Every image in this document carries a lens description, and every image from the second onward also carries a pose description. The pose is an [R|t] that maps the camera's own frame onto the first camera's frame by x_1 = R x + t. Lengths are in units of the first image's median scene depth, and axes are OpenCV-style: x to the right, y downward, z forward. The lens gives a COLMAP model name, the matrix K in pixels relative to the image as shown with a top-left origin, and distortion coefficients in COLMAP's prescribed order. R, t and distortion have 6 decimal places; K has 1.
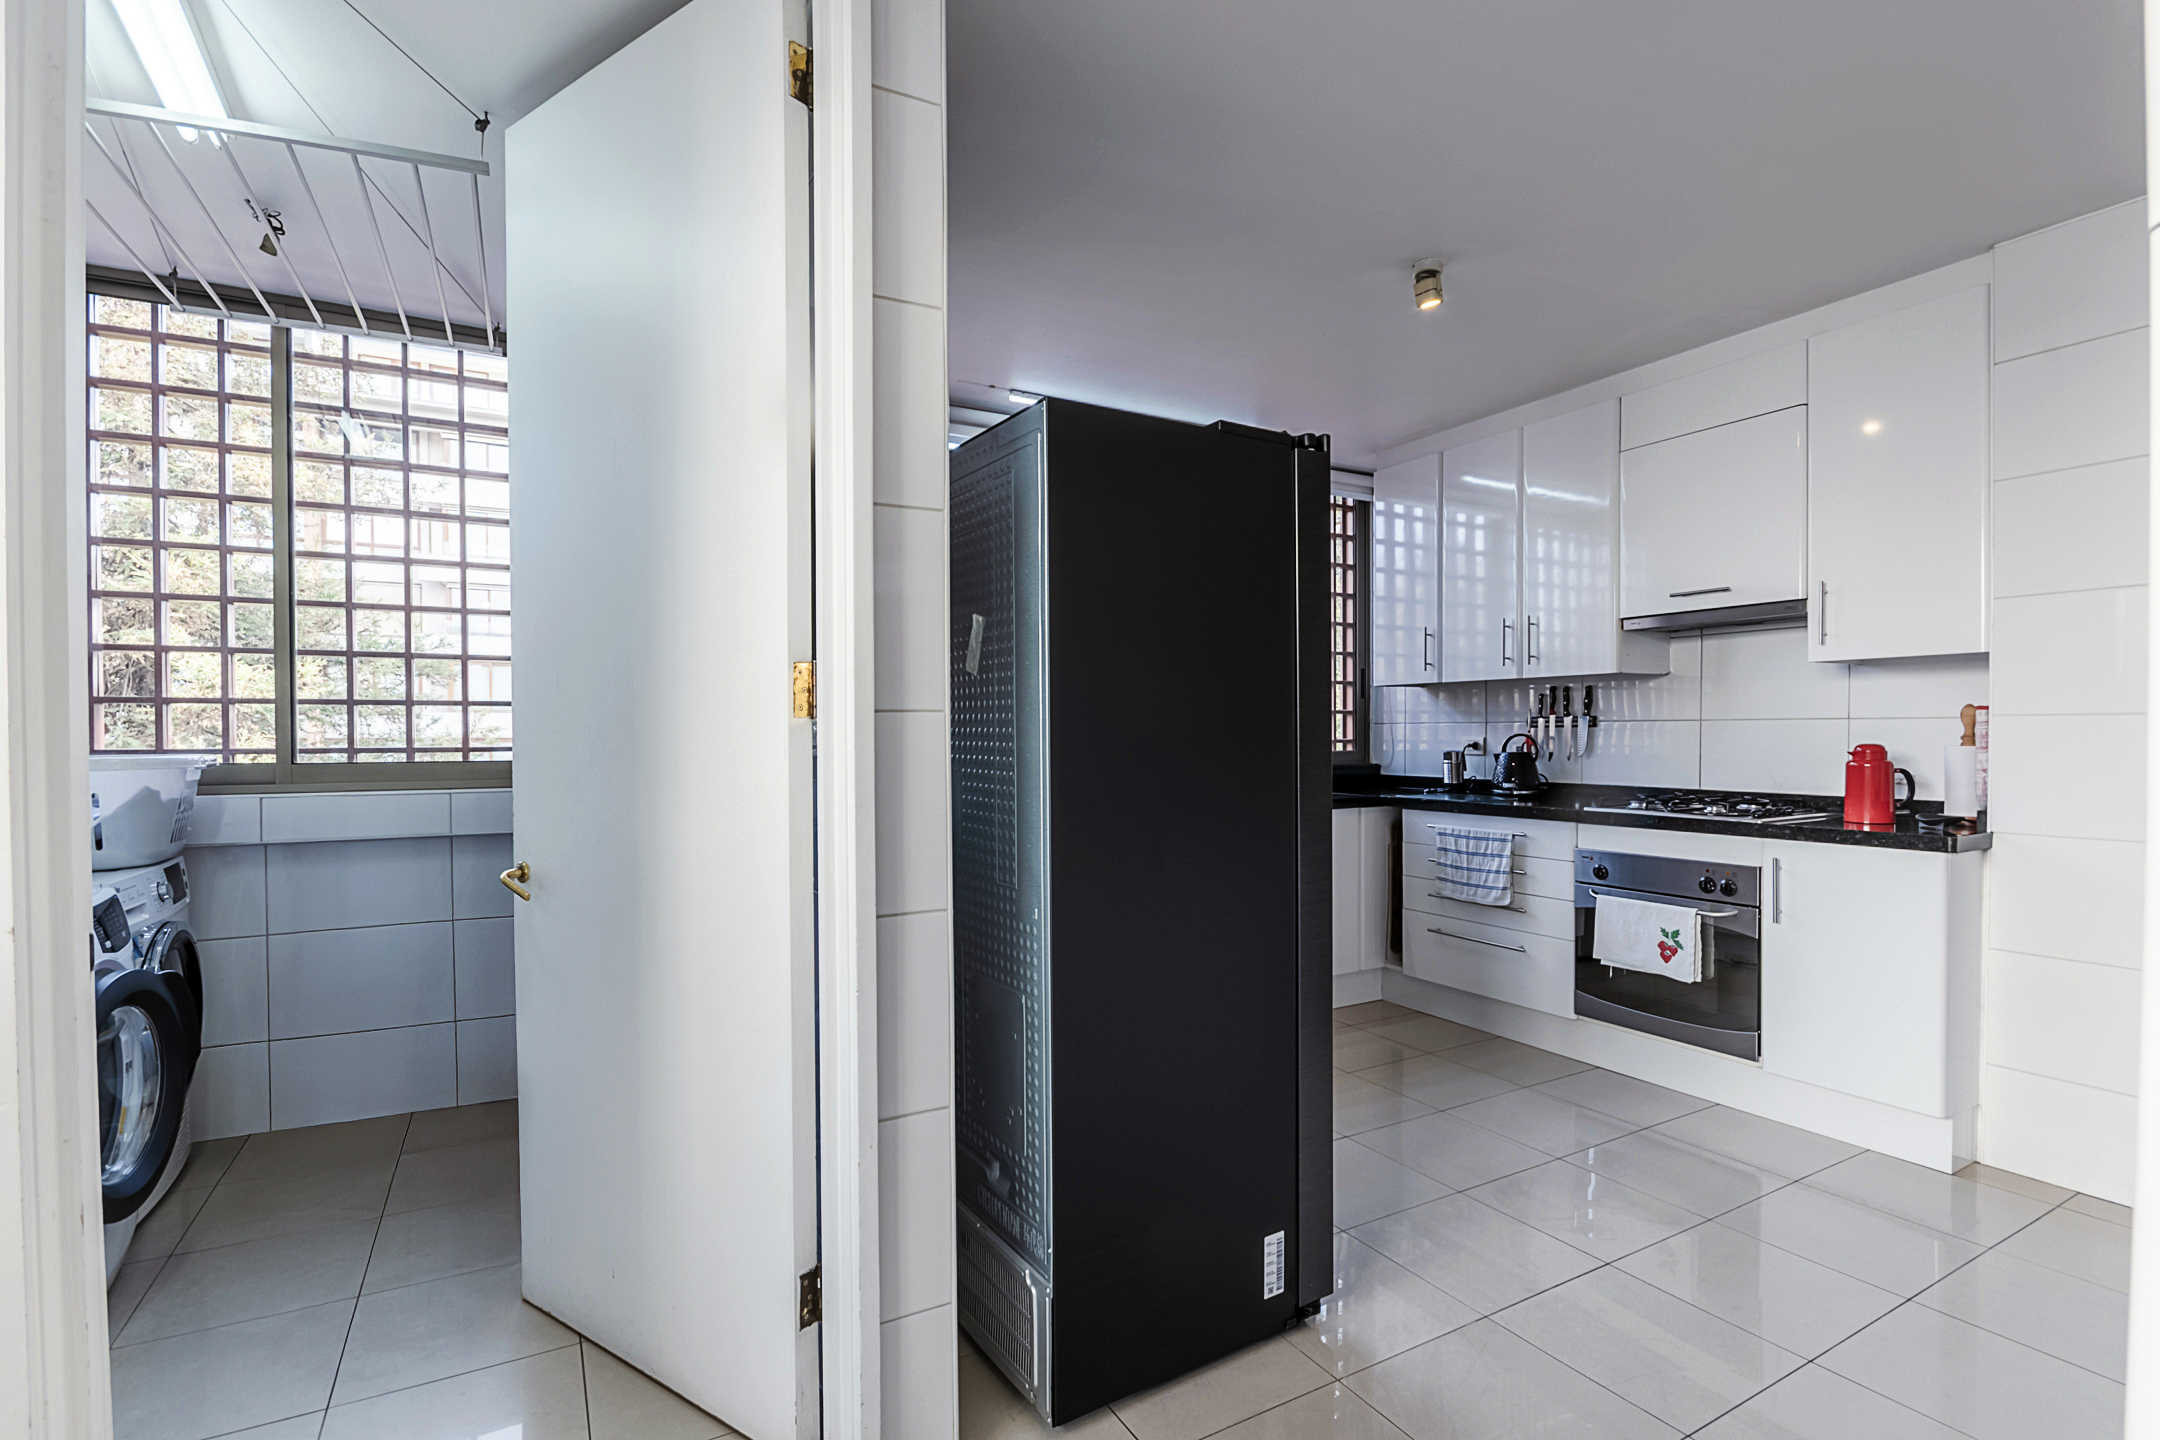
lens RADIAL K [[996.0, 0, 1068.6], [0, 996.0, 748.1], [0, 0, 1]] dist [0.001054, -0.008093]
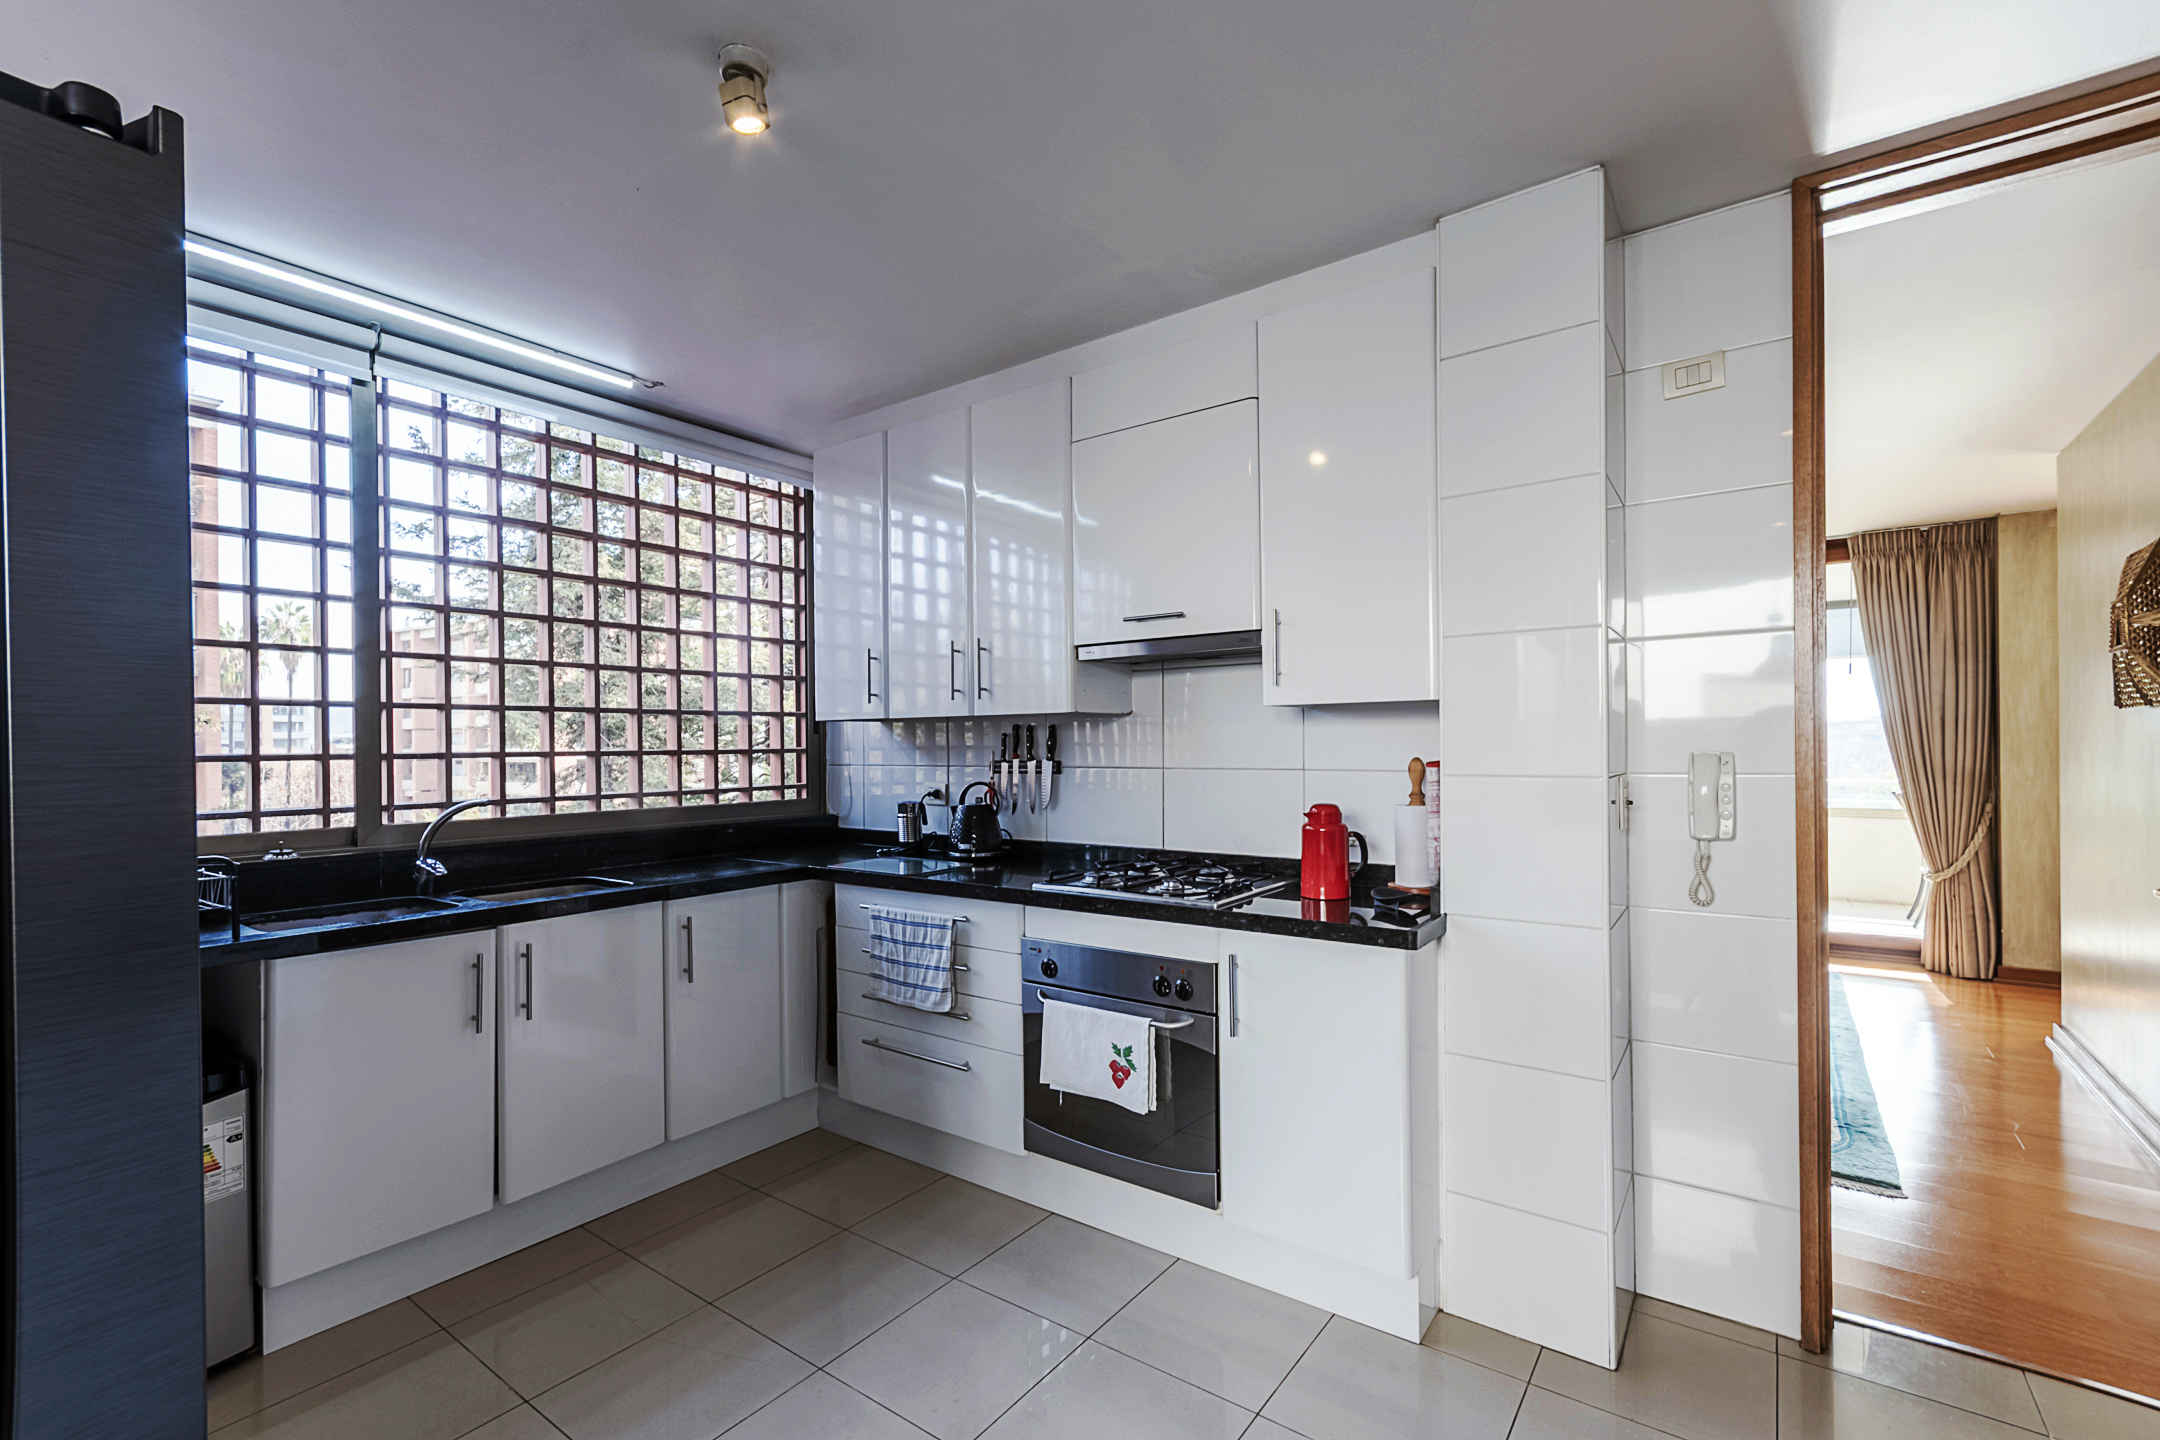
lens RADIAL K [[956.9, 0, 1080.5], [0, 956.9, 746.0], [0, 0, 1]] dist [-0.019650, 0.022997]
pose [[0.904480, -0.003845, 0.426499, 0.230237], [0.011837, 0.999800, -0.016090, -0.036580], [-0.426352, 0.019602, 0.904345, 0.298254]]
